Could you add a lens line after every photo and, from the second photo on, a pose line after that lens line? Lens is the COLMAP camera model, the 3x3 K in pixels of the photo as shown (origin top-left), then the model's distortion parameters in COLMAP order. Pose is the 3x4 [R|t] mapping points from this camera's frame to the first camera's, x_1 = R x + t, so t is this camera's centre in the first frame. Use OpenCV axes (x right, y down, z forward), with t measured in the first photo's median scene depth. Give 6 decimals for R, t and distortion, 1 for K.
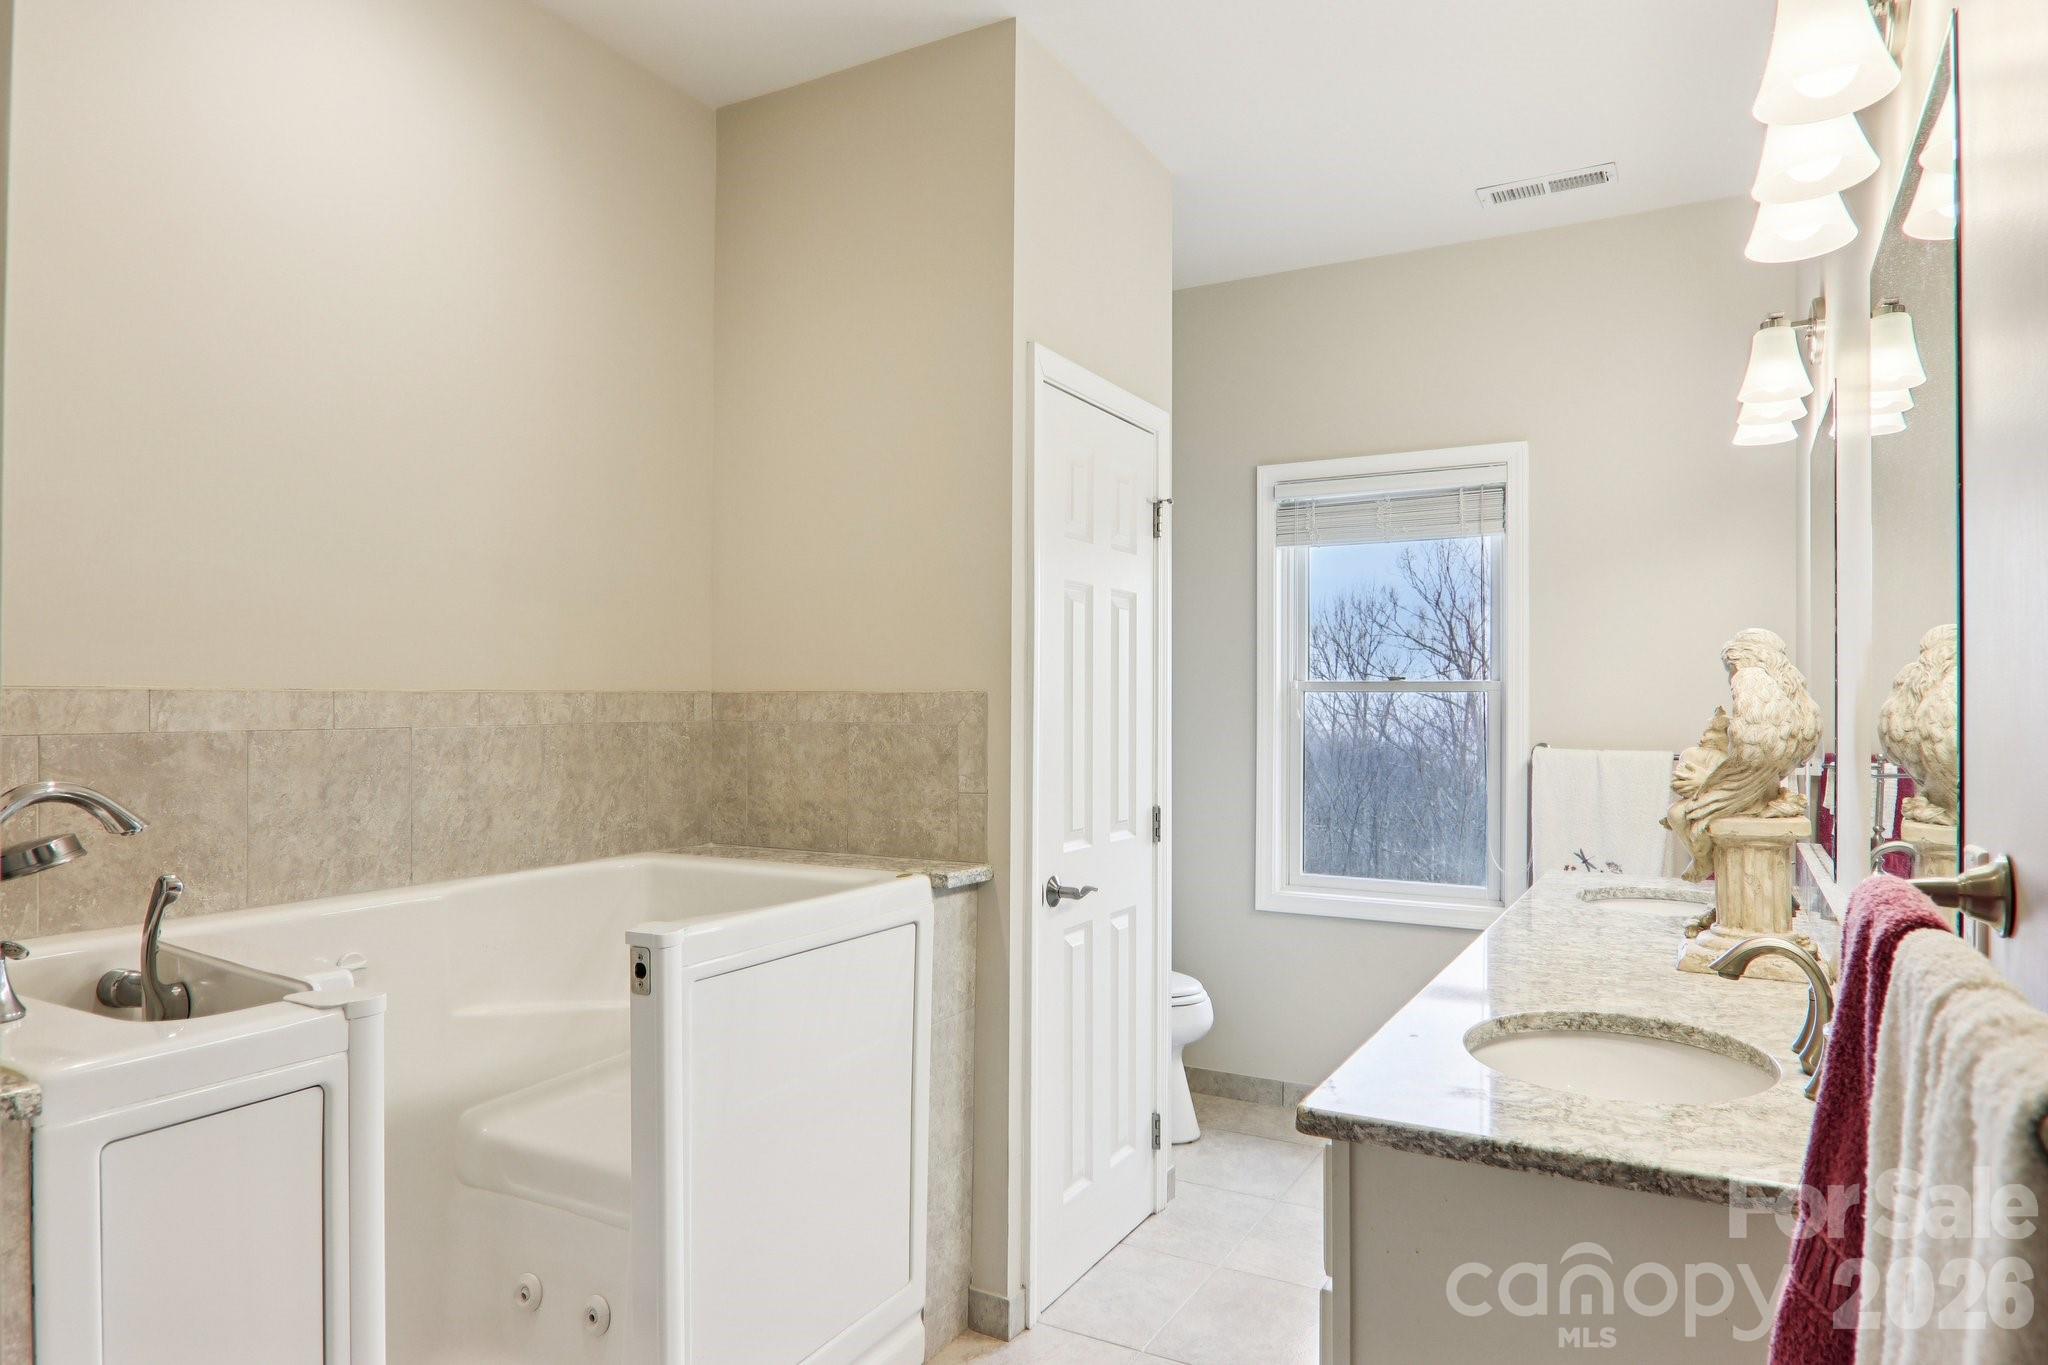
lens RADIAL K [[1256.2, 0, 1019.1], [0, 1256.2, 705.1], [0, 0, 1]] dist [0.034141, -0.036252]
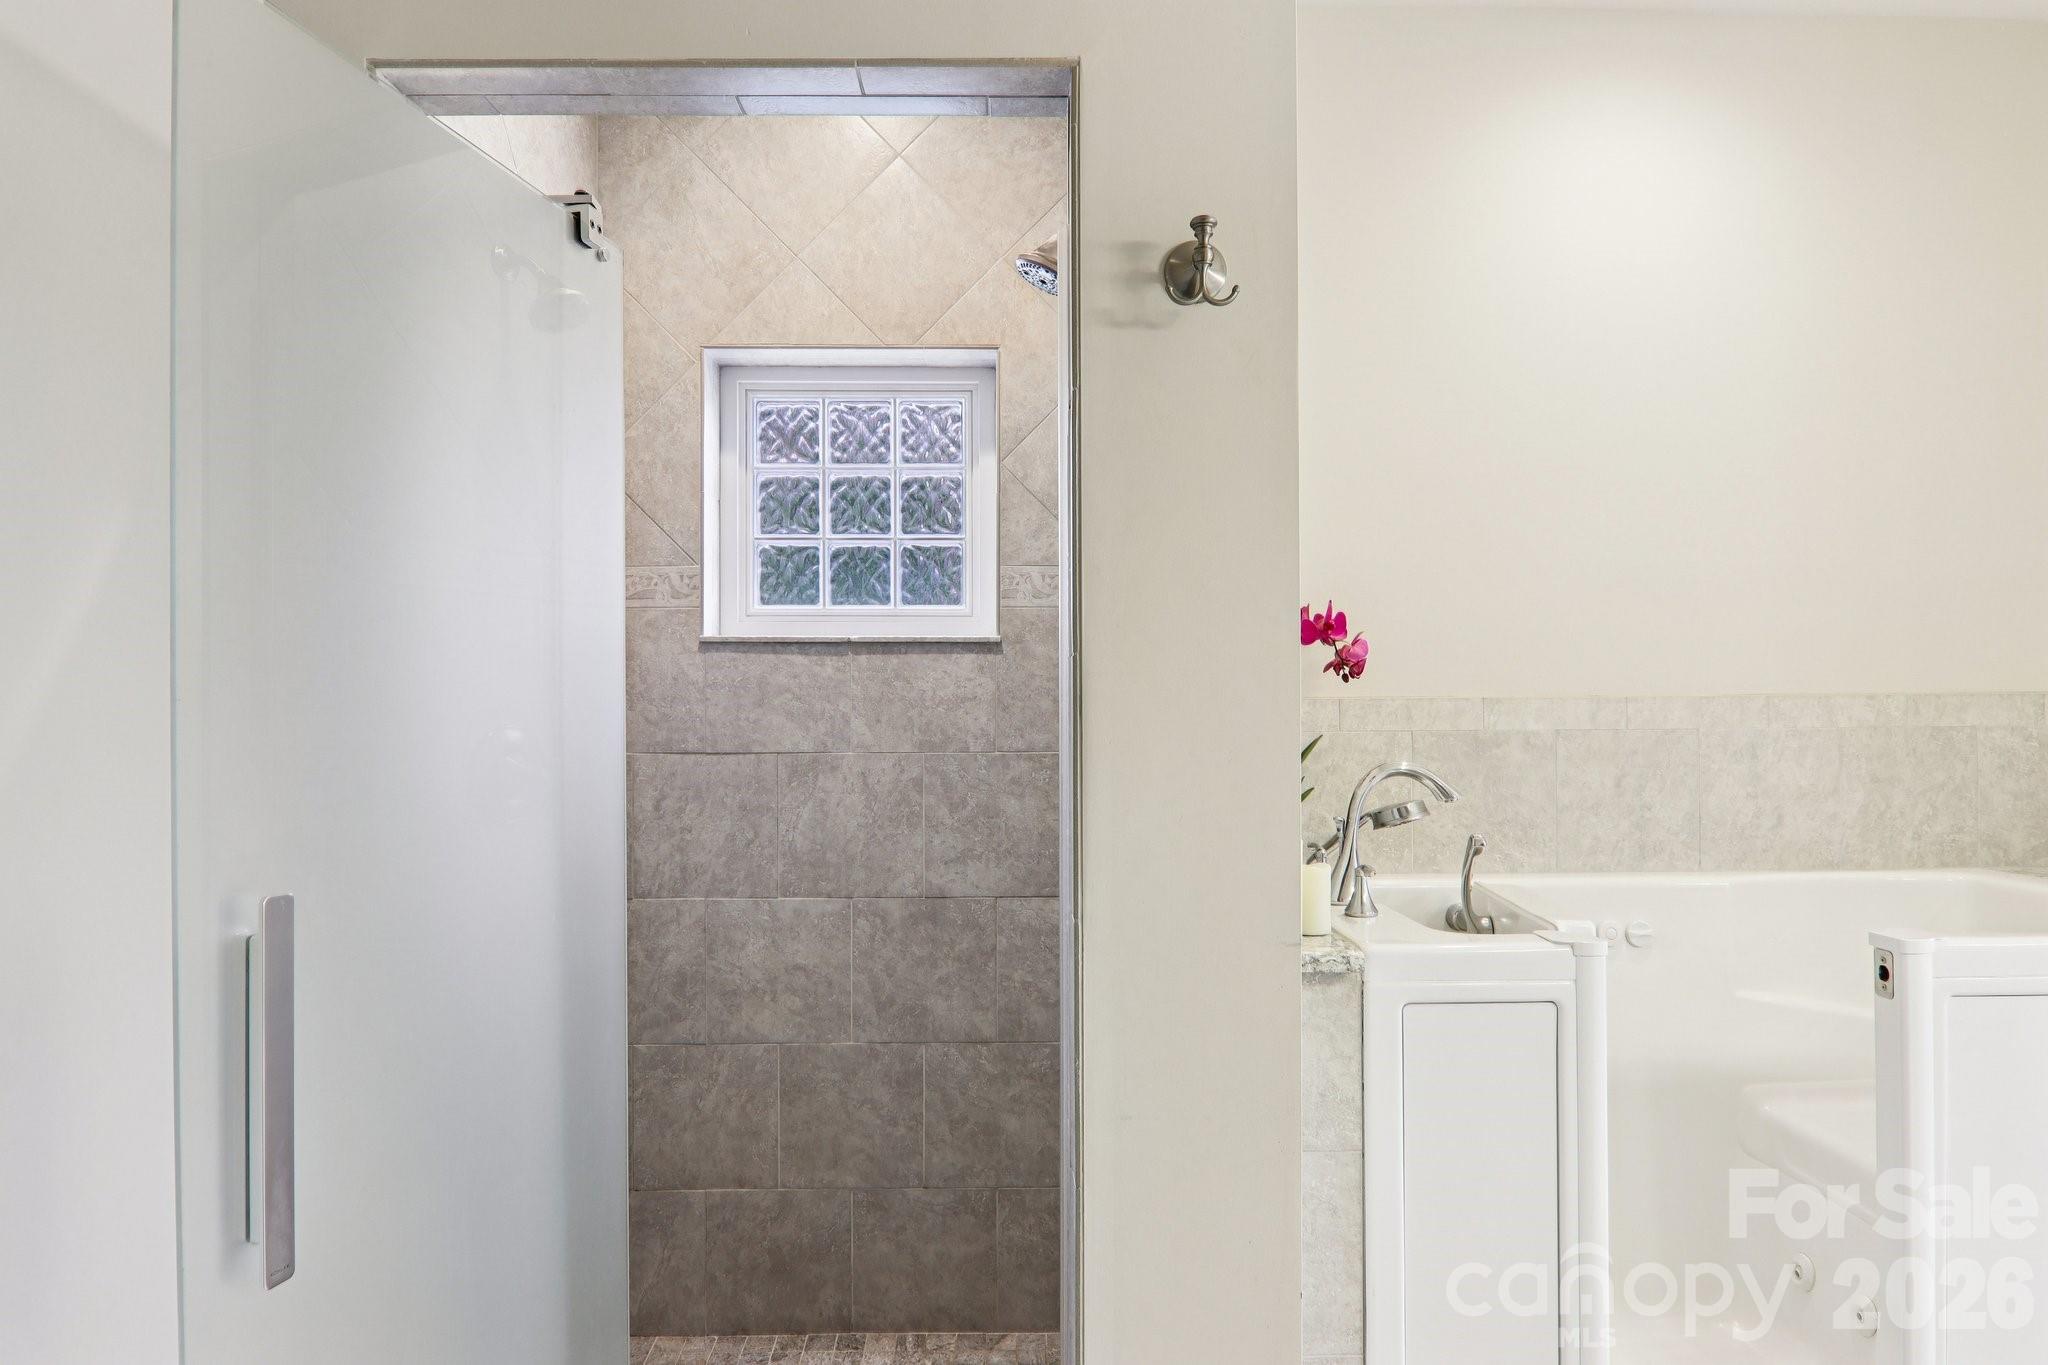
lens RADIAL K [[1256.2, 0, 1019.1], [0, 1256.2, 705.1], [0, 0, 1]] dist [0.034141, -0.036252]
pose [[0.504810, -0.008804, -0.863186, 0.186834], [0.004446, 0.999961, -0.007599, 0.002882], [0.863219, -0.000001, 0.504830, -0.079614]]
